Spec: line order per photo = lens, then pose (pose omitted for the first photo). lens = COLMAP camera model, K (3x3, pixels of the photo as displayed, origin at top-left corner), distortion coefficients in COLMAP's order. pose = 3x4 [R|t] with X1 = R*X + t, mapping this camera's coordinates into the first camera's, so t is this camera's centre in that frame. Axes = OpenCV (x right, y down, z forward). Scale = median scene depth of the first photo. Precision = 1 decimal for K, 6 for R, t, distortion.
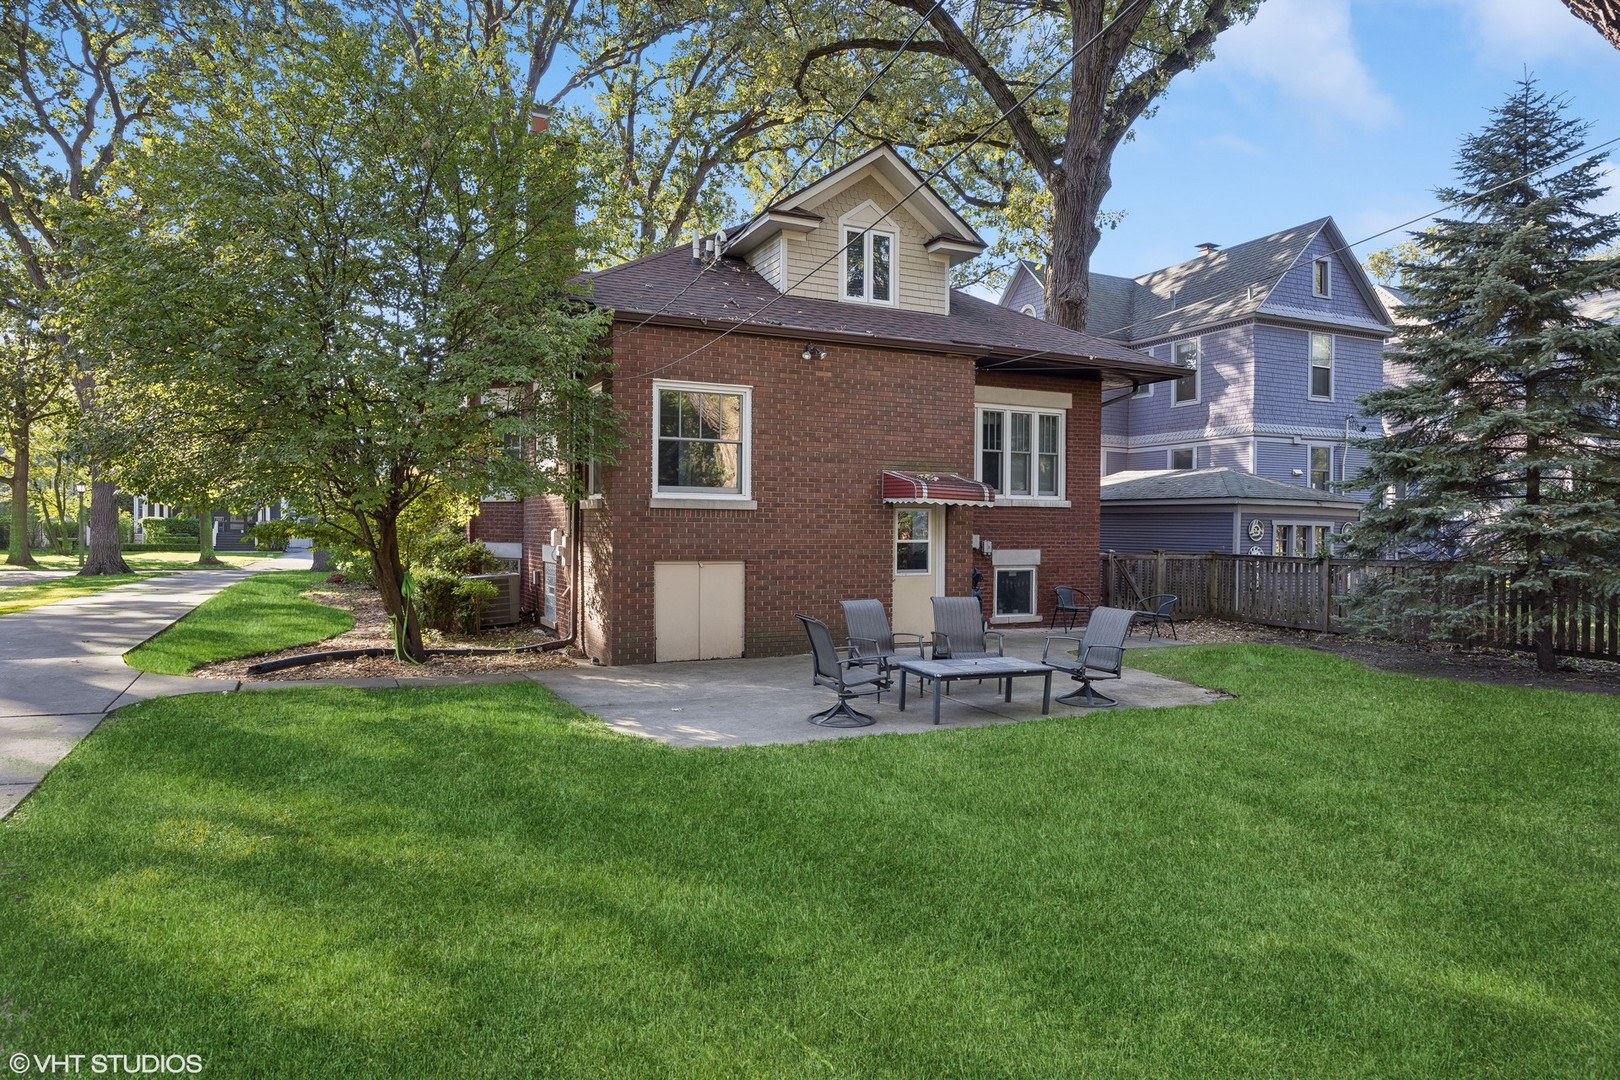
lens RADIAL K [[1040.3, 0, 809.8], [0, 1040.3, 540.2], [0, 0, 1]] dist [-0.000635, -0.000194]
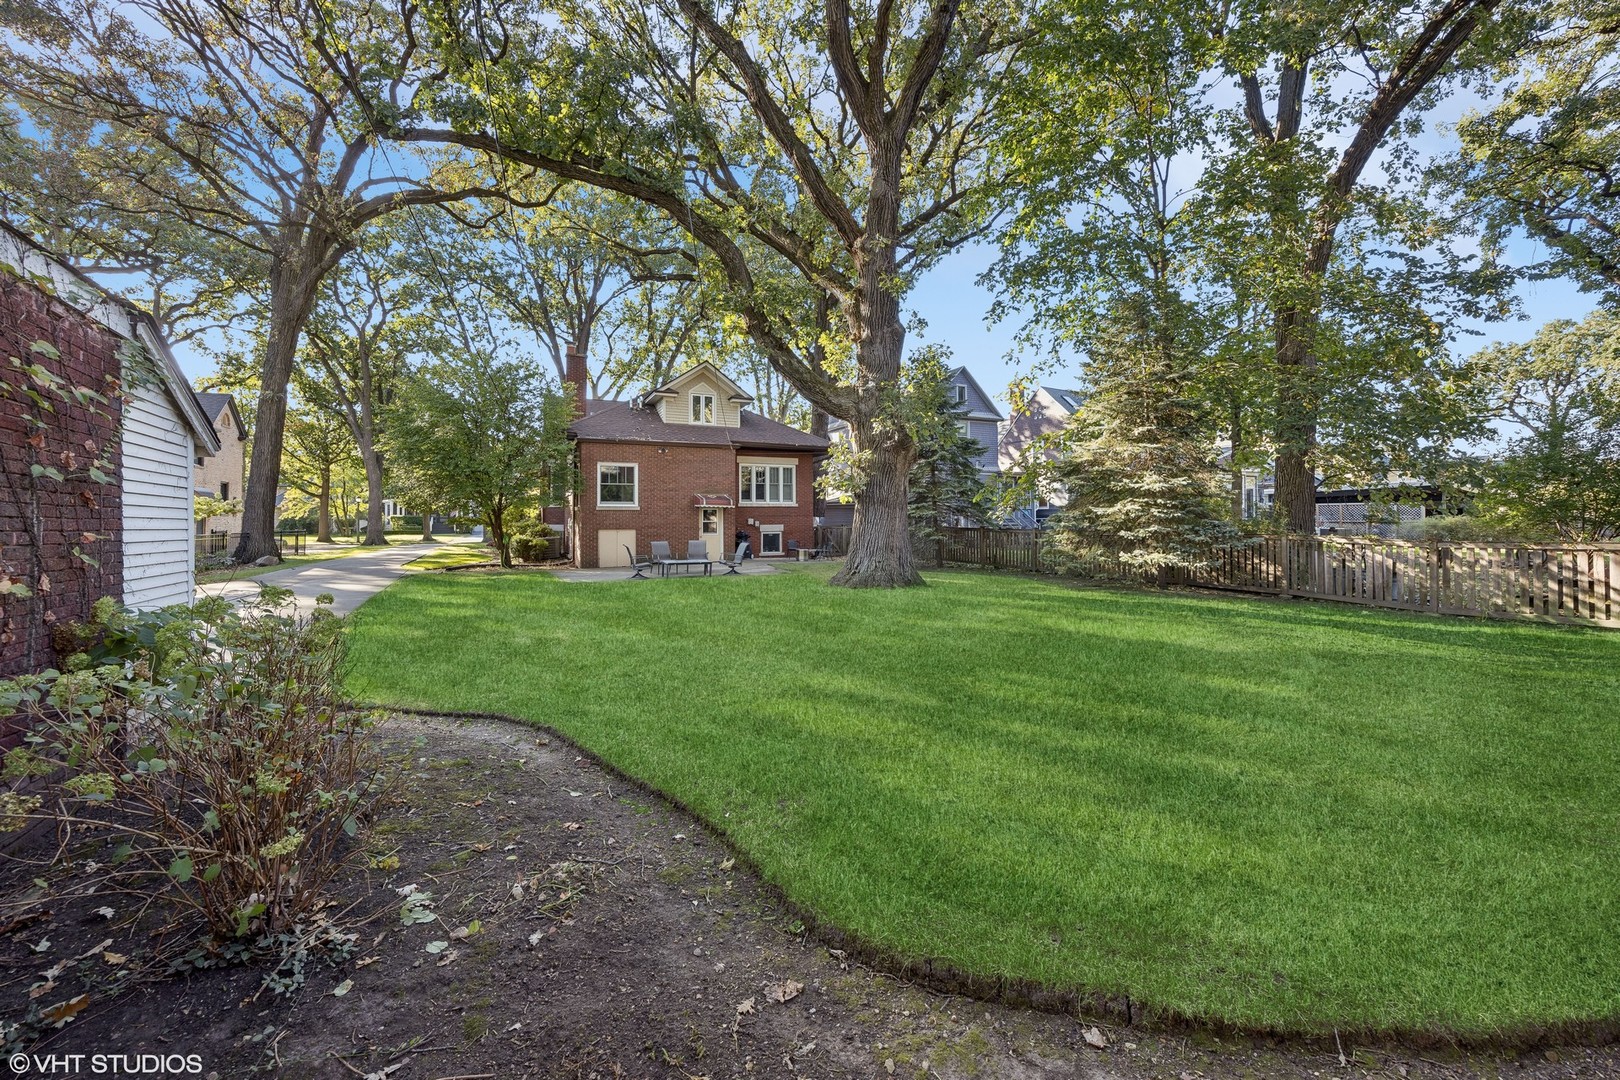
lens RADIAL K [[655.6, 0, 812.4], [0, 655.6, 501.8], [0, 0, 1]] dist [-0.001845, -0.000175]
pose [[0.999887, -0.011982, 0.009109, 0.276154], [0.012292, 0.999319, -0.034797, 0.009768], [-0.008685, 0.034905, 0.999353, -0.497434]]
